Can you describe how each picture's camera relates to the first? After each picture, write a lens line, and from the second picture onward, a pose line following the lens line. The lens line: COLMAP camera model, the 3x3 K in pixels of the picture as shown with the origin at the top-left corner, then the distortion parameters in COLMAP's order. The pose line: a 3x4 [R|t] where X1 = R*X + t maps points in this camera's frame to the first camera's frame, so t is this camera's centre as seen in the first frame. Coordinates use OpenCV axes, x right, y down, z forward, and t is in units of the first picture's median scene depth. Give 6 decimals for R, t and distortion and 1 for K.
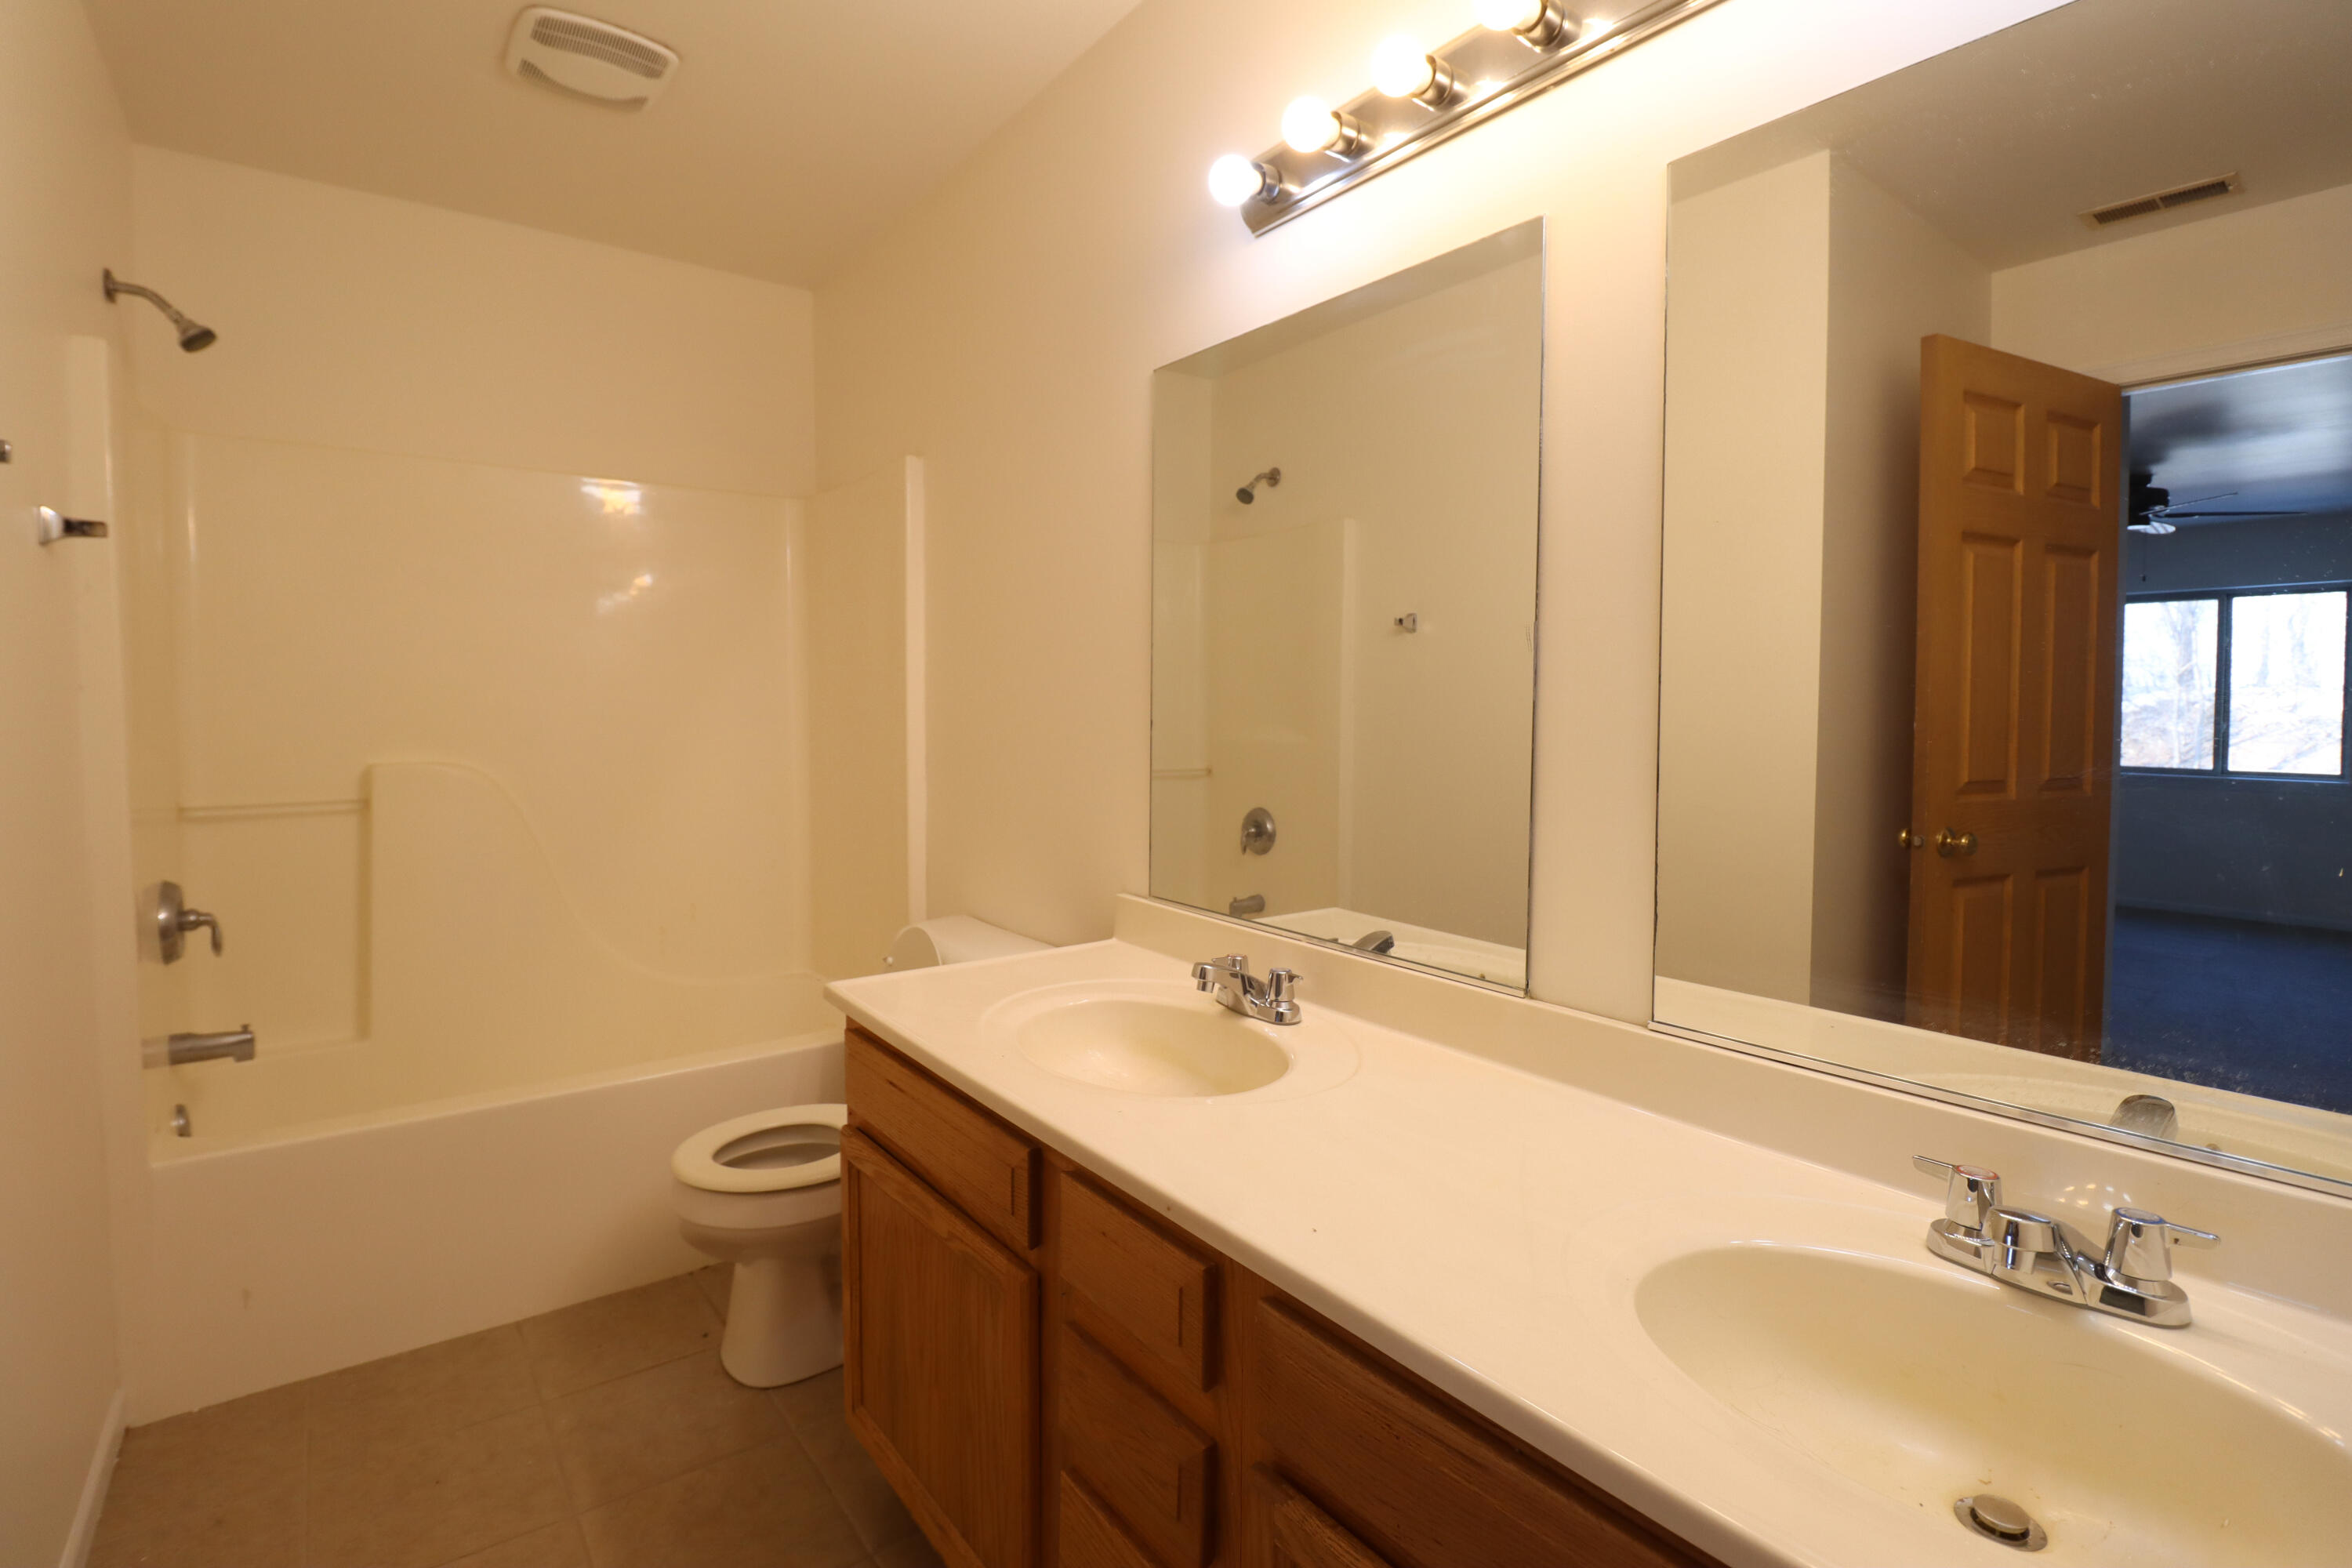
lens RADIAL K [[1097.0, 0, 1154.9], [0, 1097.0, 762.9], [0, 0, 1]] dist [-0.010147, -0.008820]
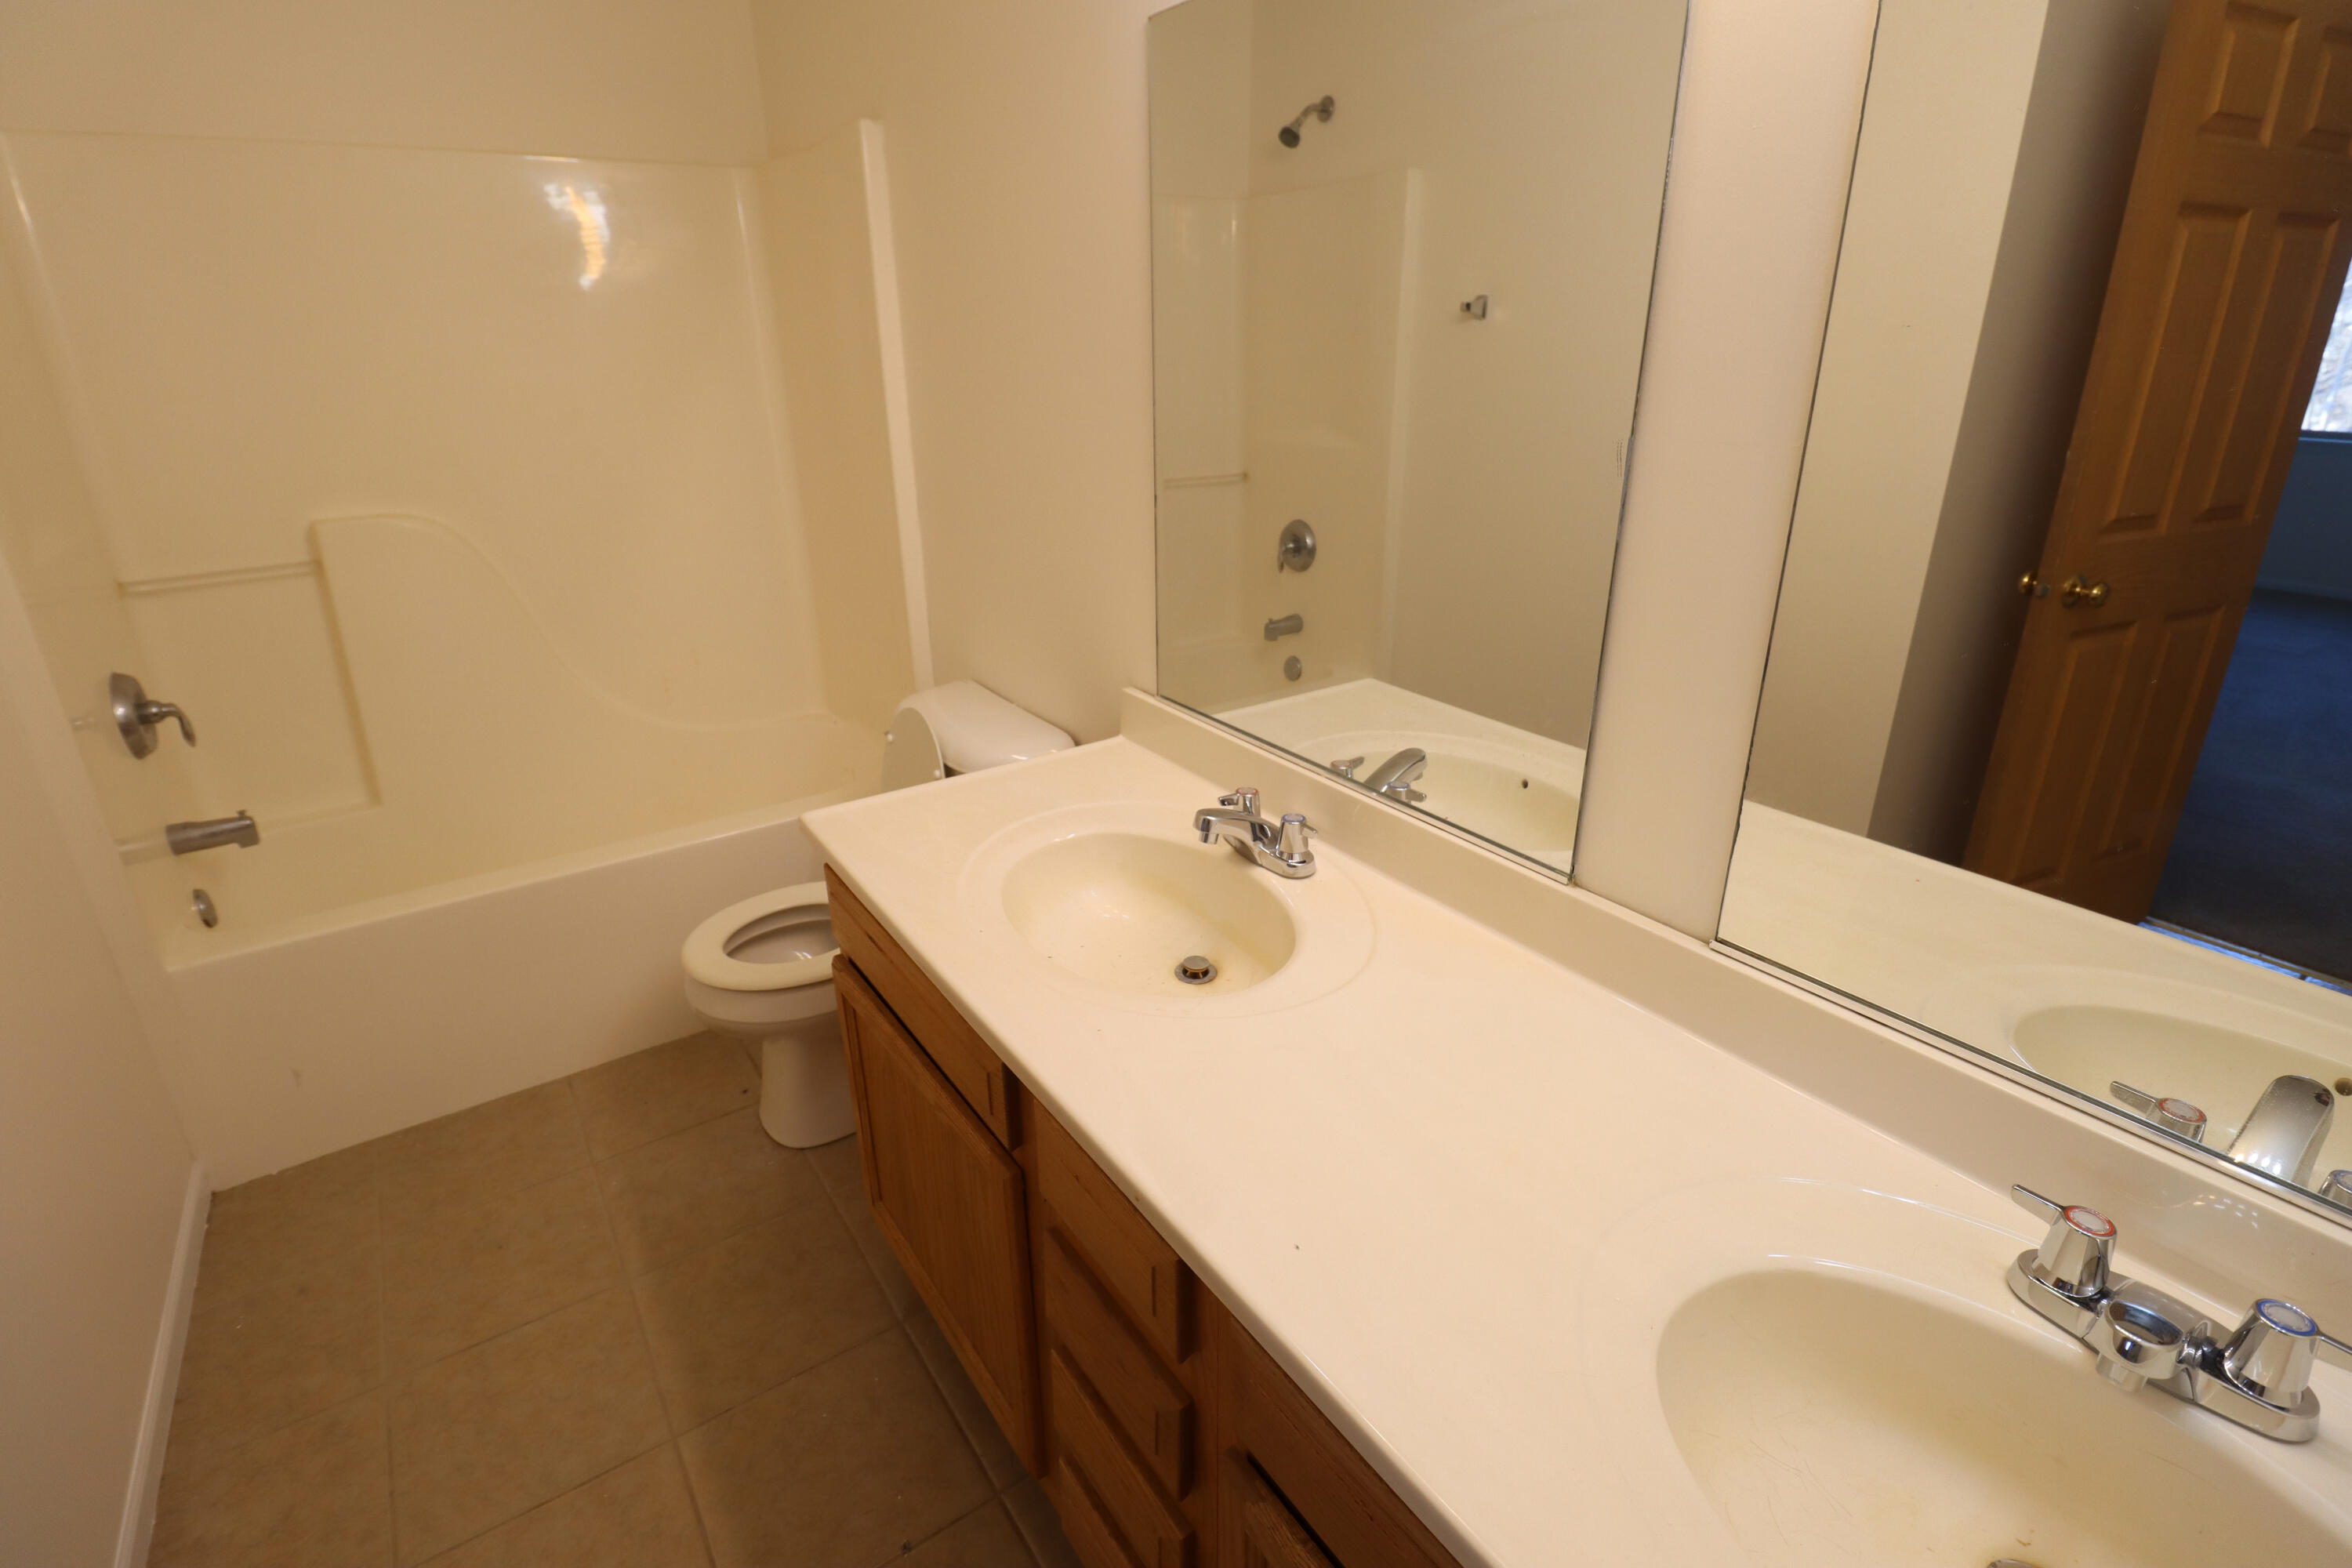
lens RADIAL K [[1083.8, 0, 1169.4], [0, 1083.8, 751.3], [0, 0, 1]] dist [-0.008520, -0.008630]
pose [[0.999264, -0.004398, -0.038111, 0.035416], [0.016120, 0.949590, 0.313079, -0.102920], [0.034813, -0.313463, 0.948962, 0.134039]]
